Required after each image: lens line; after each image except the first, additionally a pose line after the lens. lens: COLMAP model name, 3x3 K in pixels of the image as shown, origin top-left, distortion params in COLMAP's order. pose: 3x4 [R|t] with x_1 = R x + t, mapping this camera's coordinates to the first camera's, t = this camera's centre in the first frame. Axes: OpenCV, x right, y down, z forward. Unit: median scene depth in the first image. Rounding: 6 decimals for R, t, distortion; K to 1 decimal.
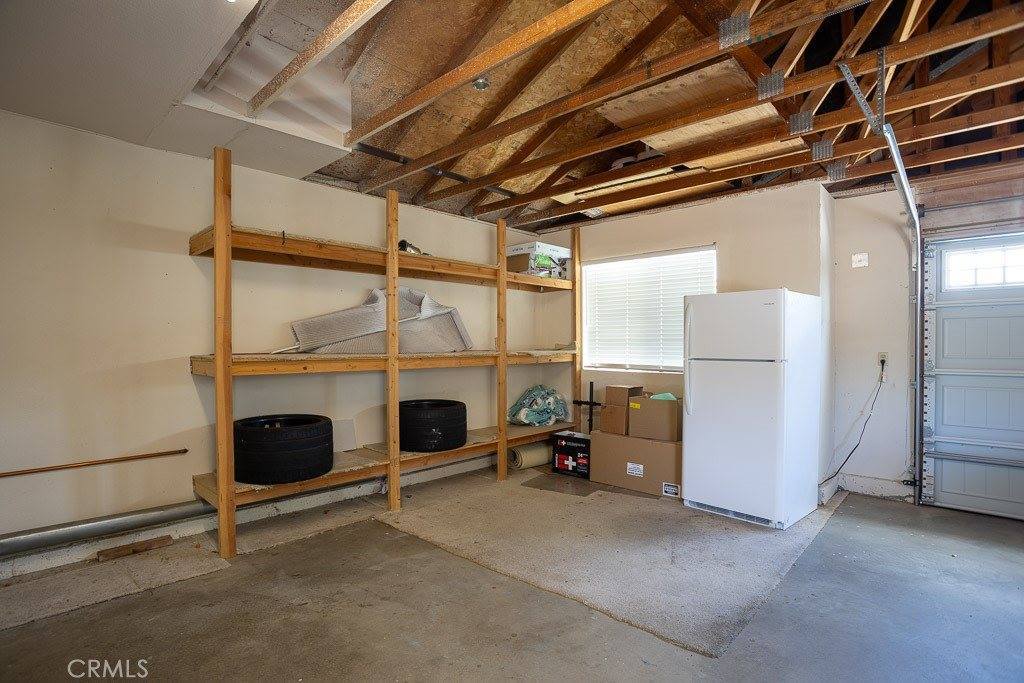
lens RADIAL K [[524.5, 0, 514.2], [0, 524.5, 348.4], [0, 0, 1]] dist [-0.079341, 0.034324]
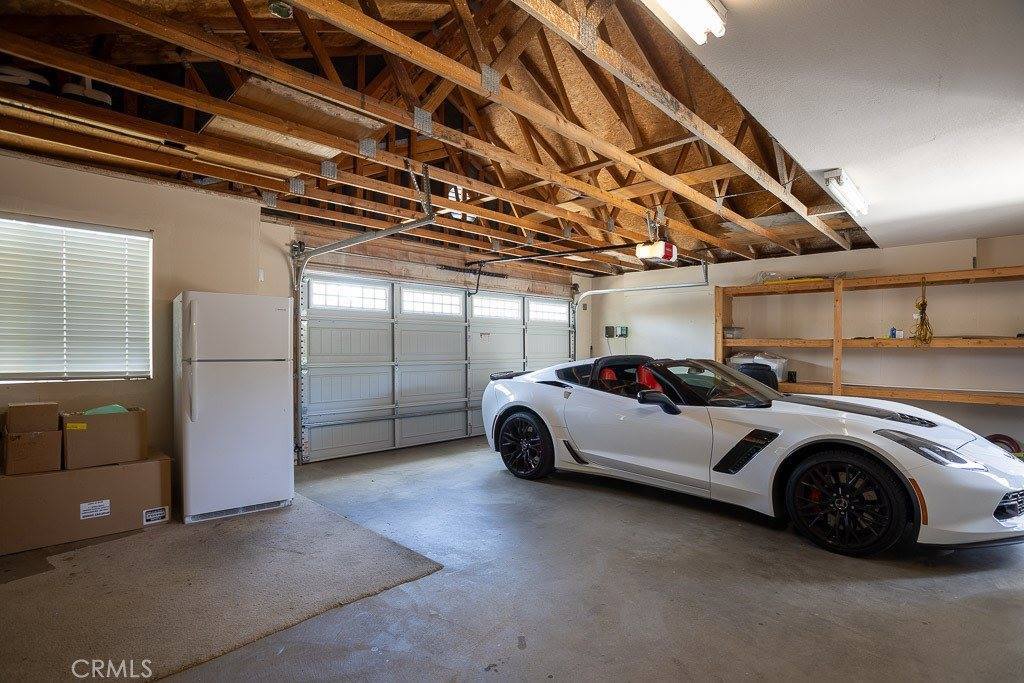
lens RADIAL K [[524.5, 0, 514.2], [0, 524.5, 348.4], [0, 0, 1]] dist [-0.079341, 0.034324]
pose [[-0.029958, 0.000521, 0.999551, -0.570827], [0.001673, 0.999998, -0.000471, 0.000442], [-0.999550, 0.001658, -0.029959, 0.457172]]
